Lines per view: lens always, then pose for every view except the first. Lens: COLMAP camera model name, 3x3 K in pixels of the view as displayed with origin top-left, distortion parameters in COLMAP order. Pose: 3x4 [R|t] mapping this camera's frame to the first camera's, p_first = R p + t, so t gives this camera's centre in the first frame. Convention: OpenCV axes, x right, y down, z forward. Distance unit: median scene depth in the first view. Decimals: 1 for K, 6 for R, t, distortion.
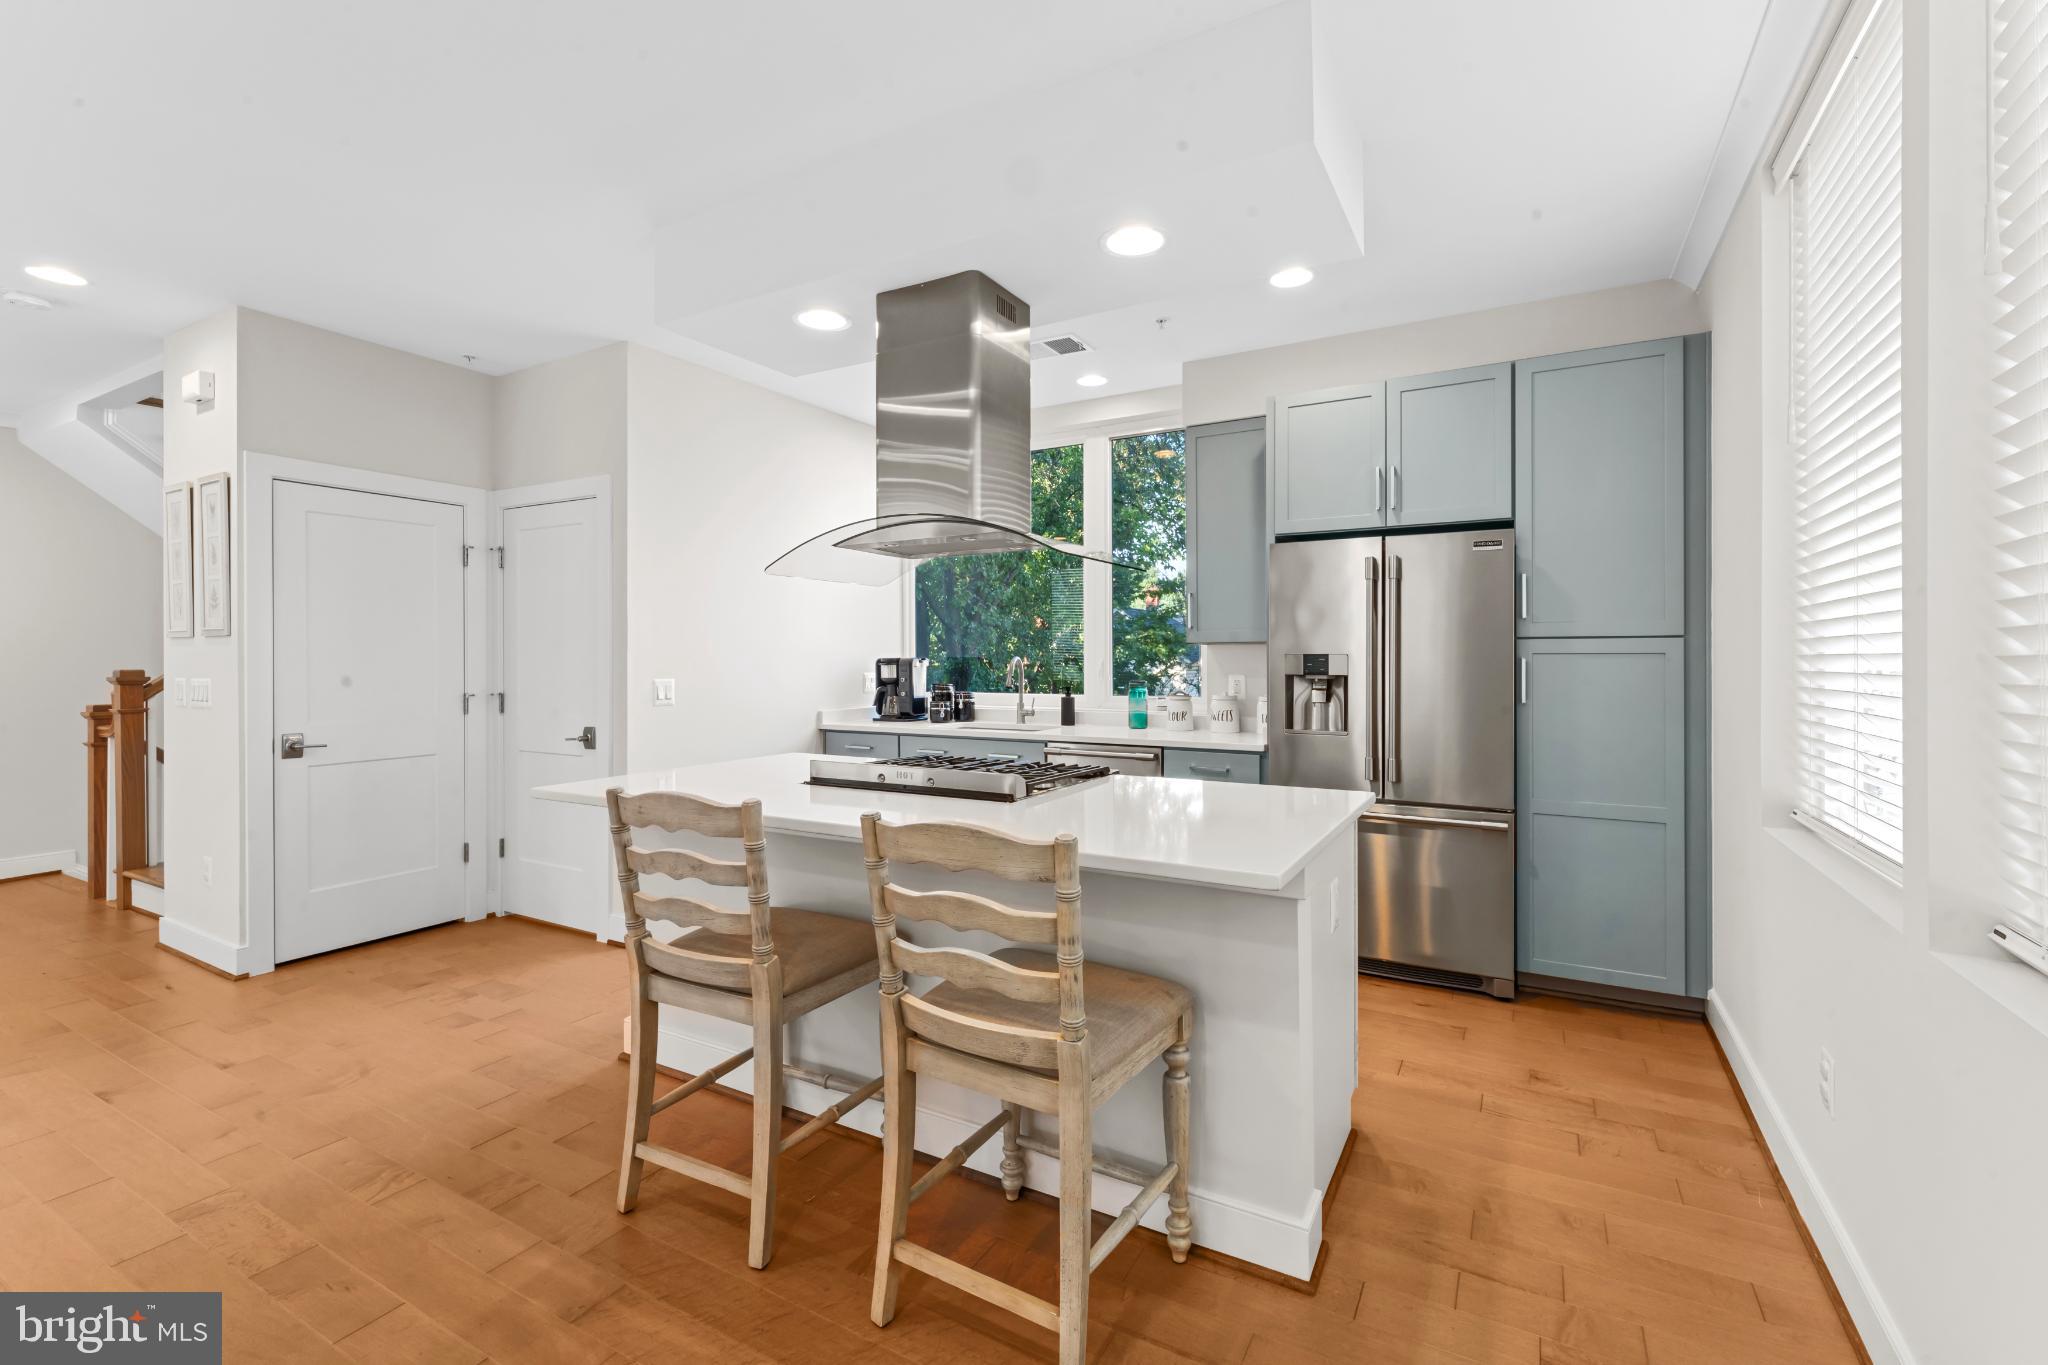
lens RADIAL K [[885.5, 0, 1023.2], [0, 885.5, 667.5], [0, 0, 1]] dist [0.001959, -0.000442]
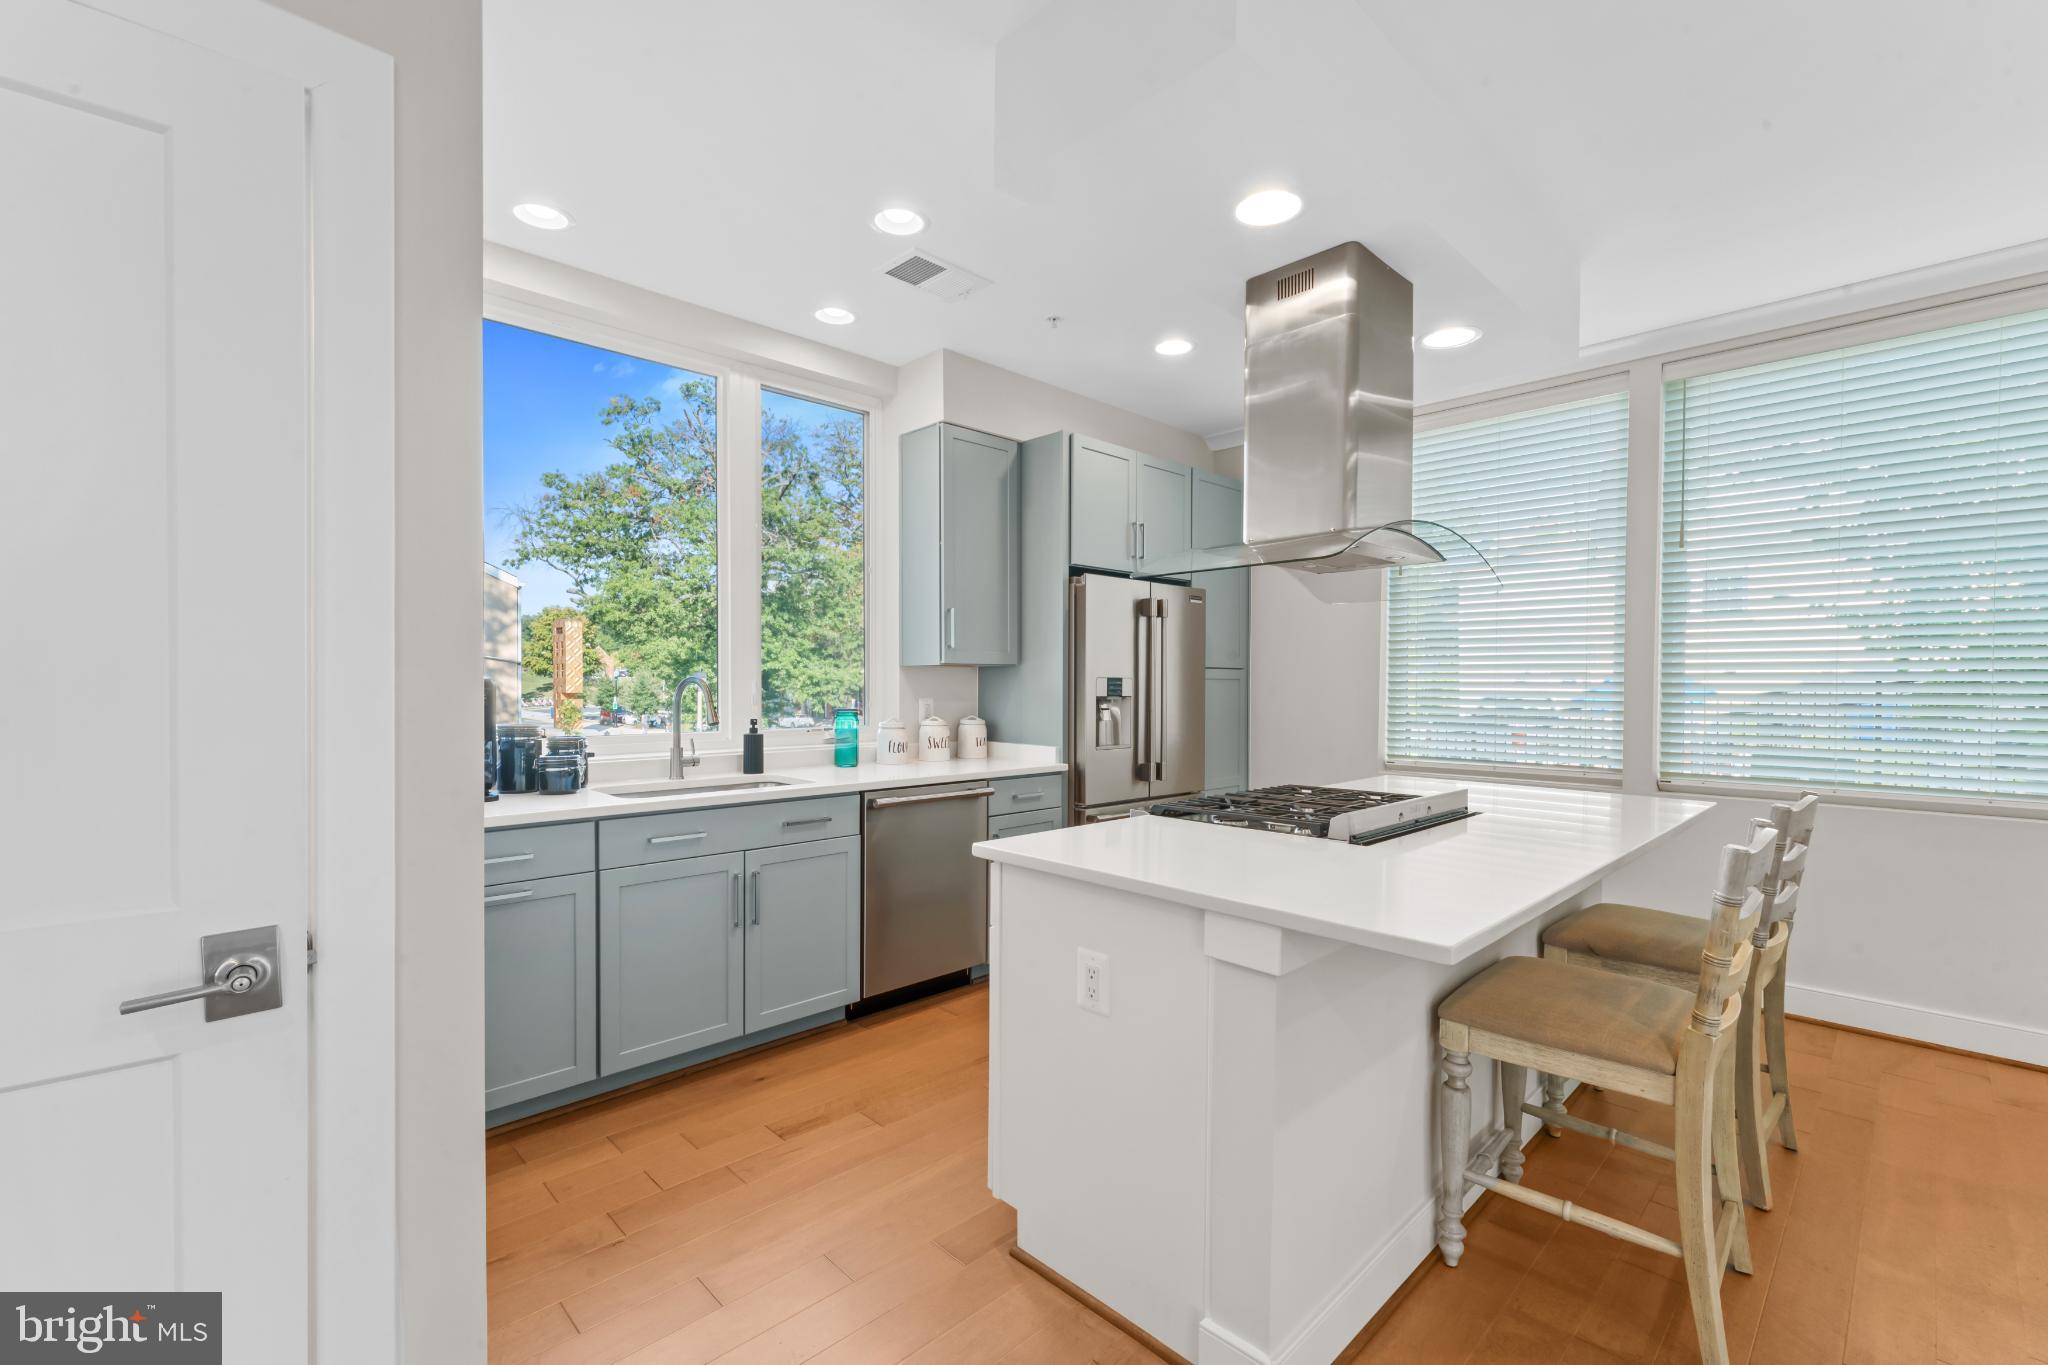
lens RADIAL K [[885.5, 0, 1030.1], [0, 885.5, 691.7], [0, 0, 1]] dist [0.001959, -0.000442]
pose [[0.266016, -0.010971, 0.963906, -0.747616], [0.003312, 0.999940, 0.010467, -0.009332], [-0.963963, 0.000408, 0.266037, 0.769776]]
